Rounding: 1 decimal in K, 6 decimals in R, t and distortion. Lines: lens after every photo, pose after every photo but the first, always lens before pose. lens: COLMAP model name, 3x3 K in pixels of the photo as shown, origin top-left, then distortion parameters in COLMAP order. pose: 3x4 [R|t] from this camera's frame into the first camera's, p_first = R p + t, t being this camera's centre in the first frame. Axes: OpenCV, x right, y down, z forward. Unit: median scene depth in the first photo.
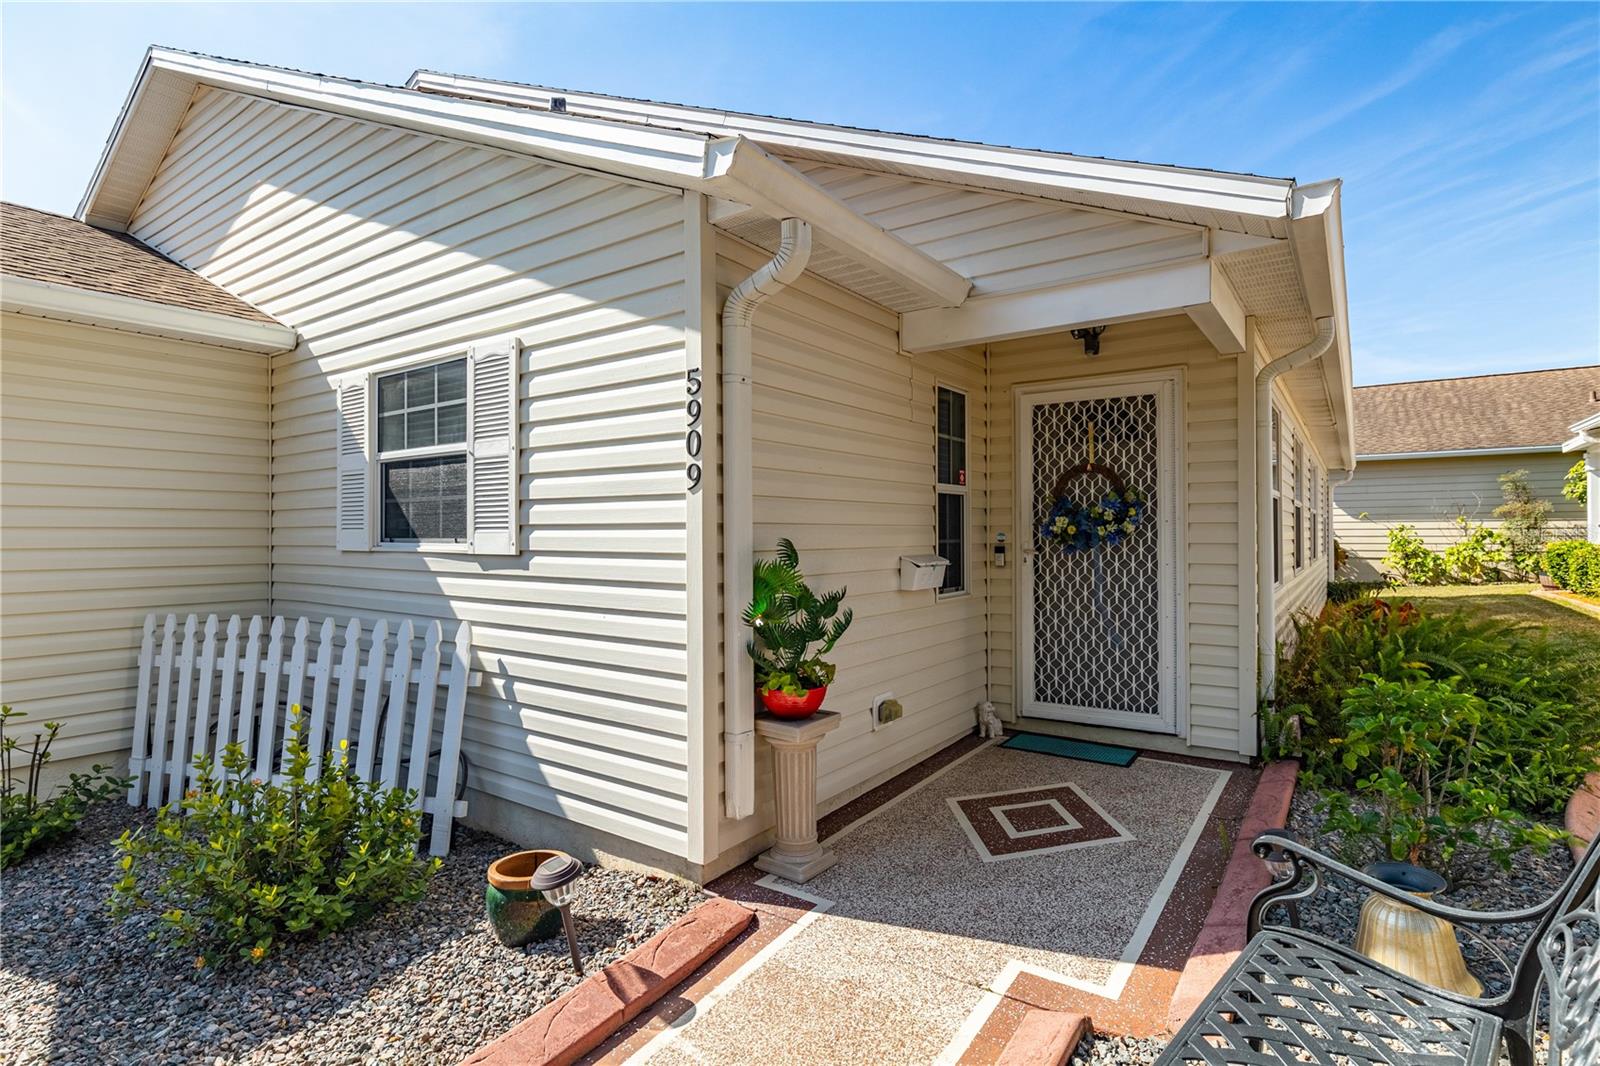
lens RADIAL K [[792.9, 0, 792.7], [0, 792.9, 532.3], [0, 0, 1]] dist [0.003187, 0.002259]
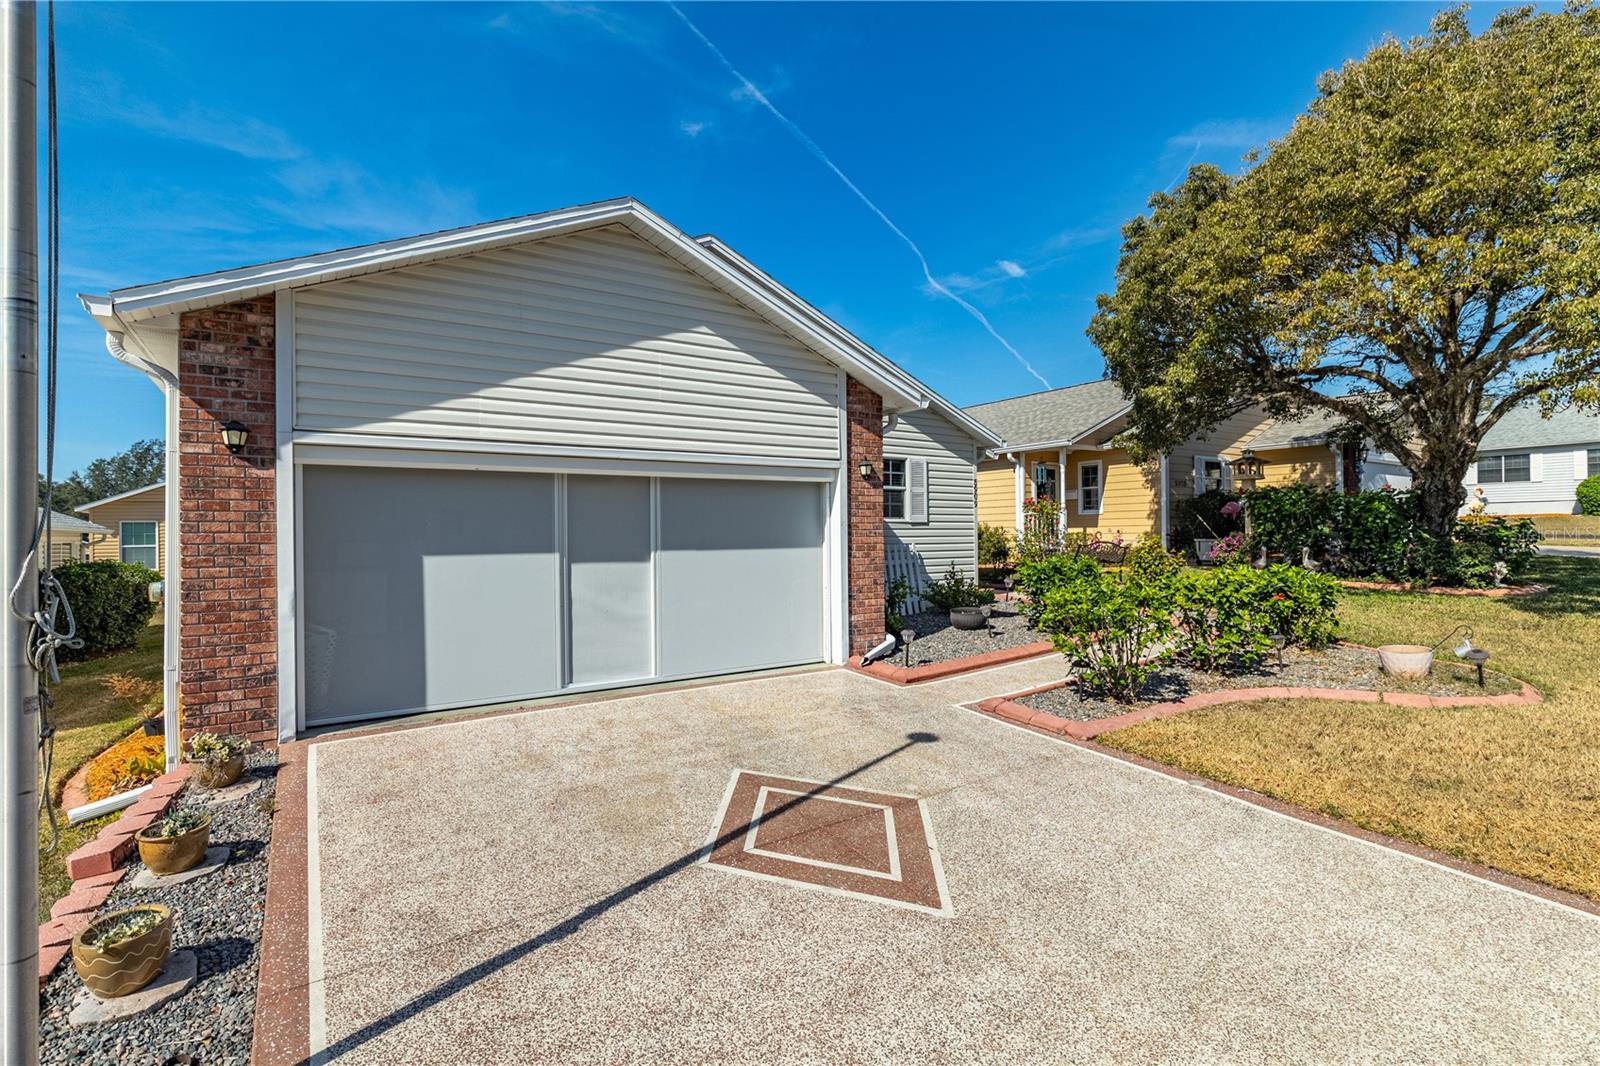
lens RADIAL K [[761.2, 0, 803.6], [0, 761.2, 536.4], [0, 0, 1]] dist [0.001226, -0.002364]
pose [[0.347404, -0.000567, 0.937716, -3.048938], [0.007937, 0.999966, -0.002336, 0.078911], [-0.937682, 0.008254, 0.347396, 0.296594]]
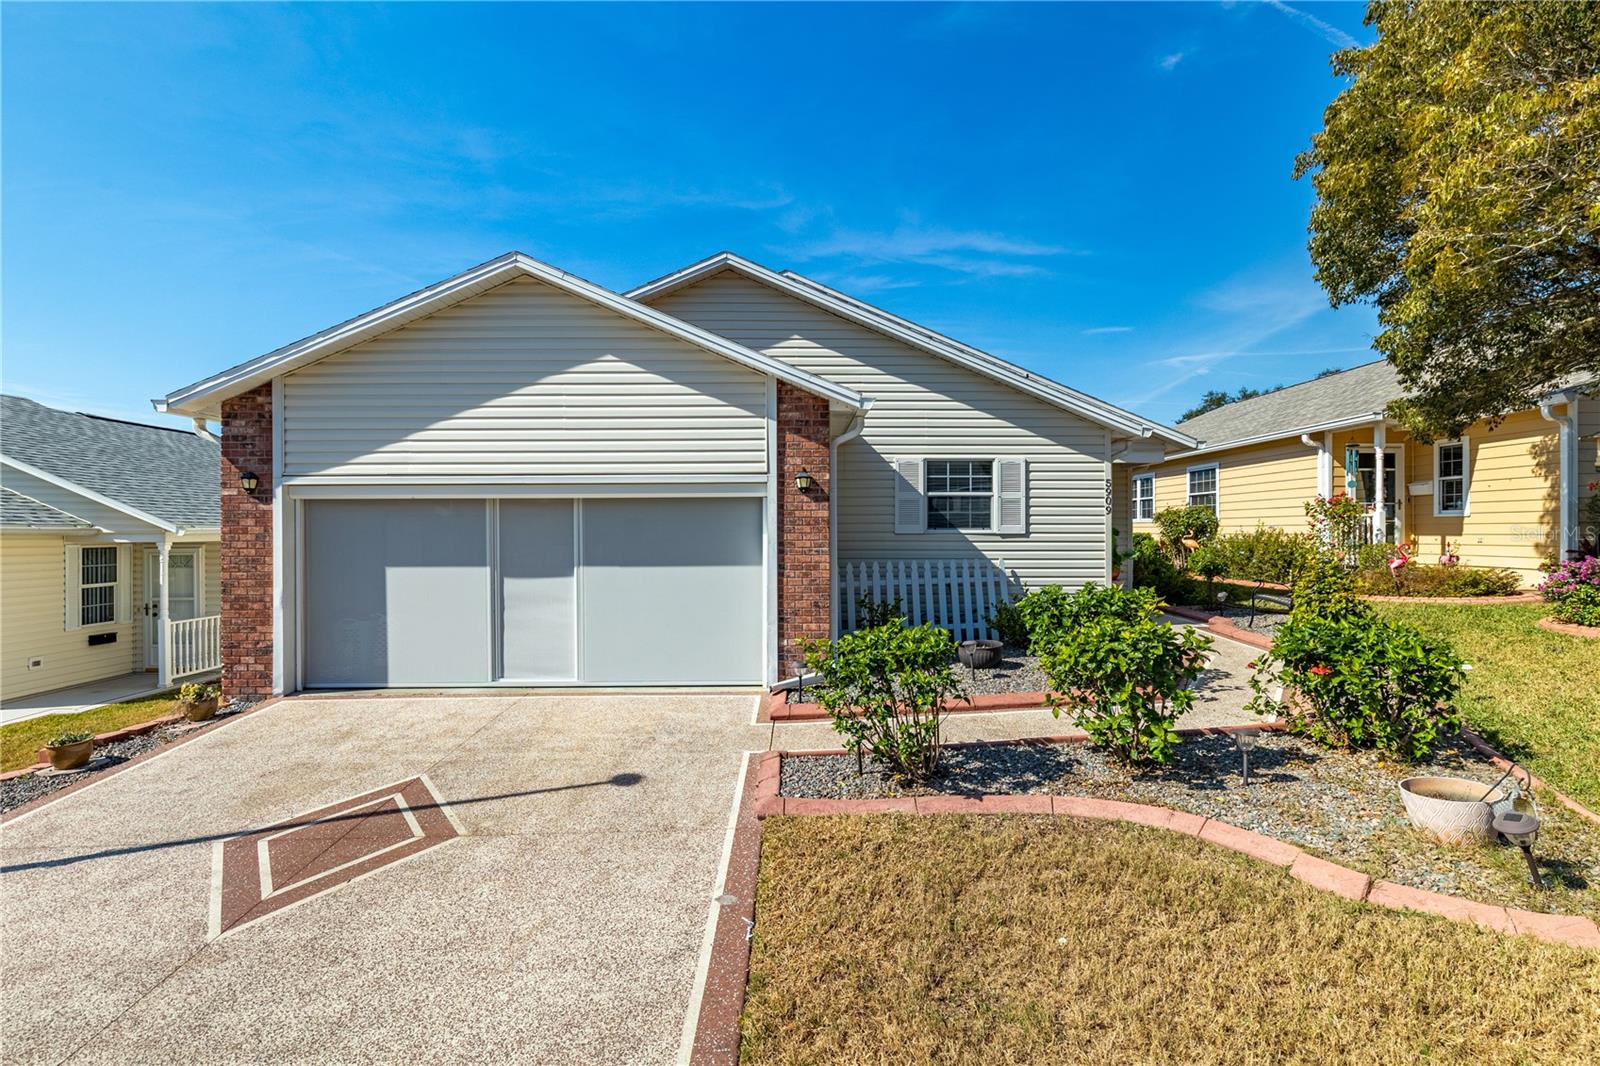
lens RADIAL K [[761.2, 0, 799.8], [0, 761.2, 535.4], [0, 0, 1]] dist [0.001226, -0.002364]
pose [[0.807404, -0.001249, 0.589997, -2.217406], [-0.001060, 0.999993, 0.003568, 0.022588], [-0.589997, -0.003507, 0.807398, -0.631446]]
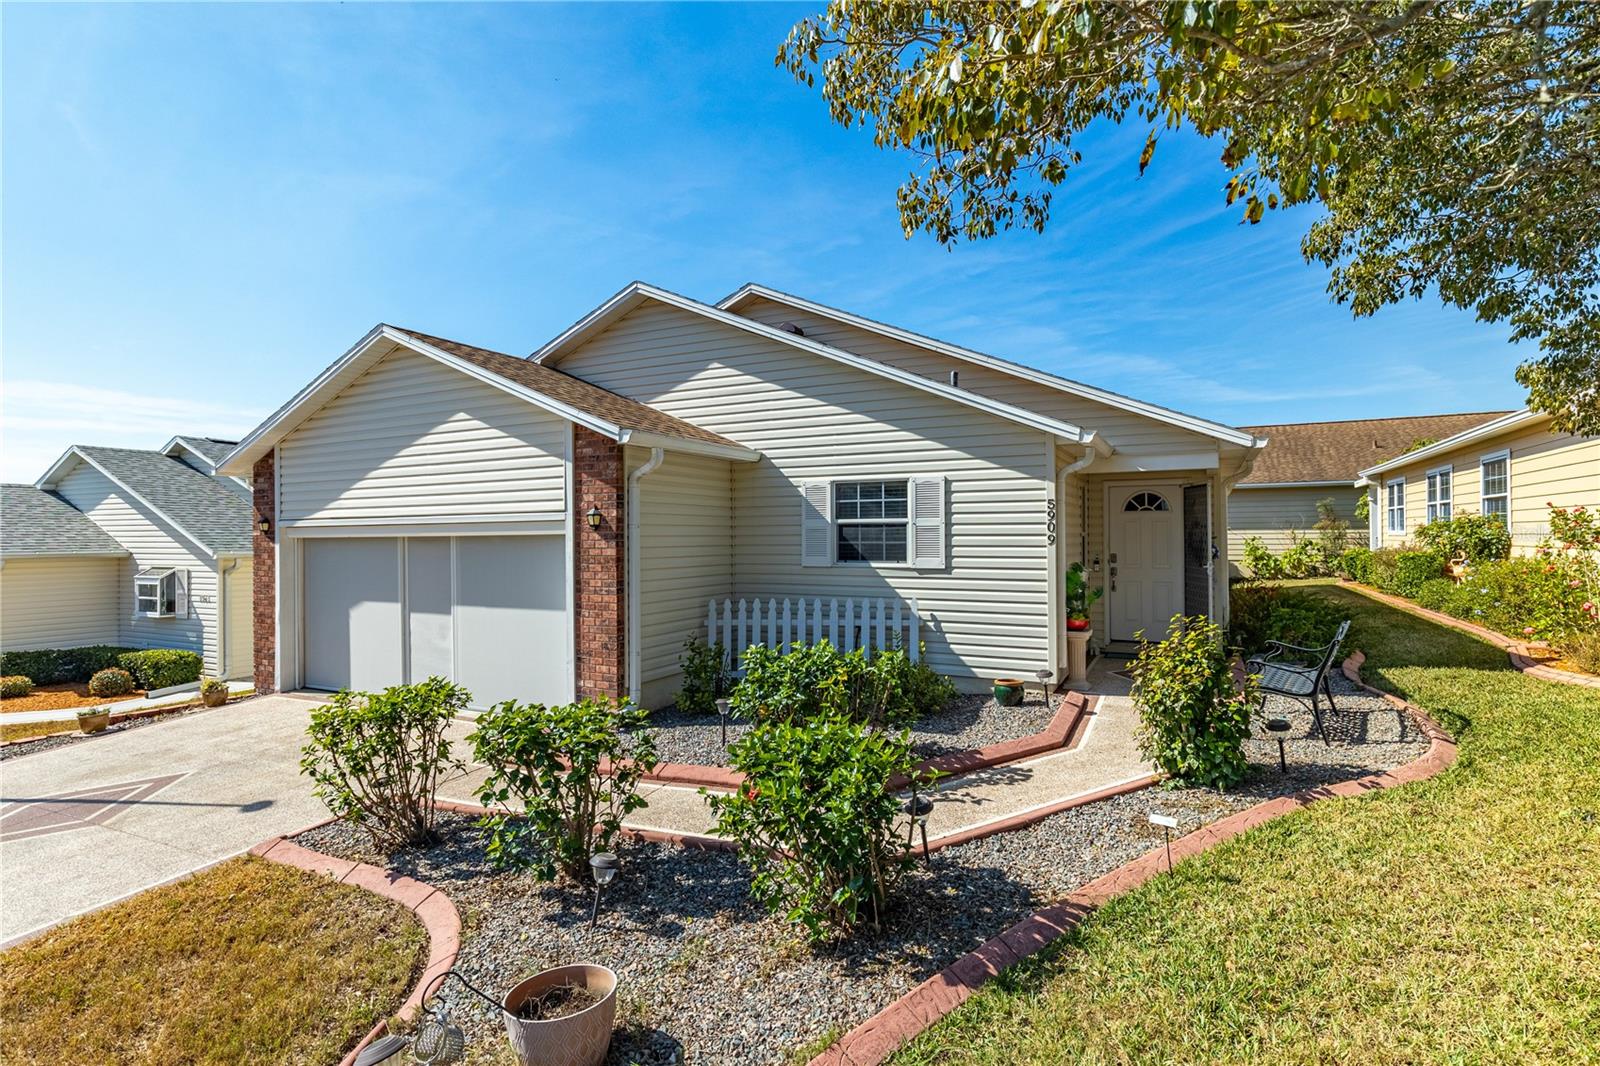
lens RADIAL K [[792.9, 0, 791.1], [0, 792.9, 531.4], [0, 0, 1]] dist [0.003187, 0.002259]
pose [[0.989737, -0.003266, 0.142864, -0.950685], [0.003999, 0.999980, -0.004844, -0.059802], [-0.142846, 0.005365, 0.989730, -1.054446]]
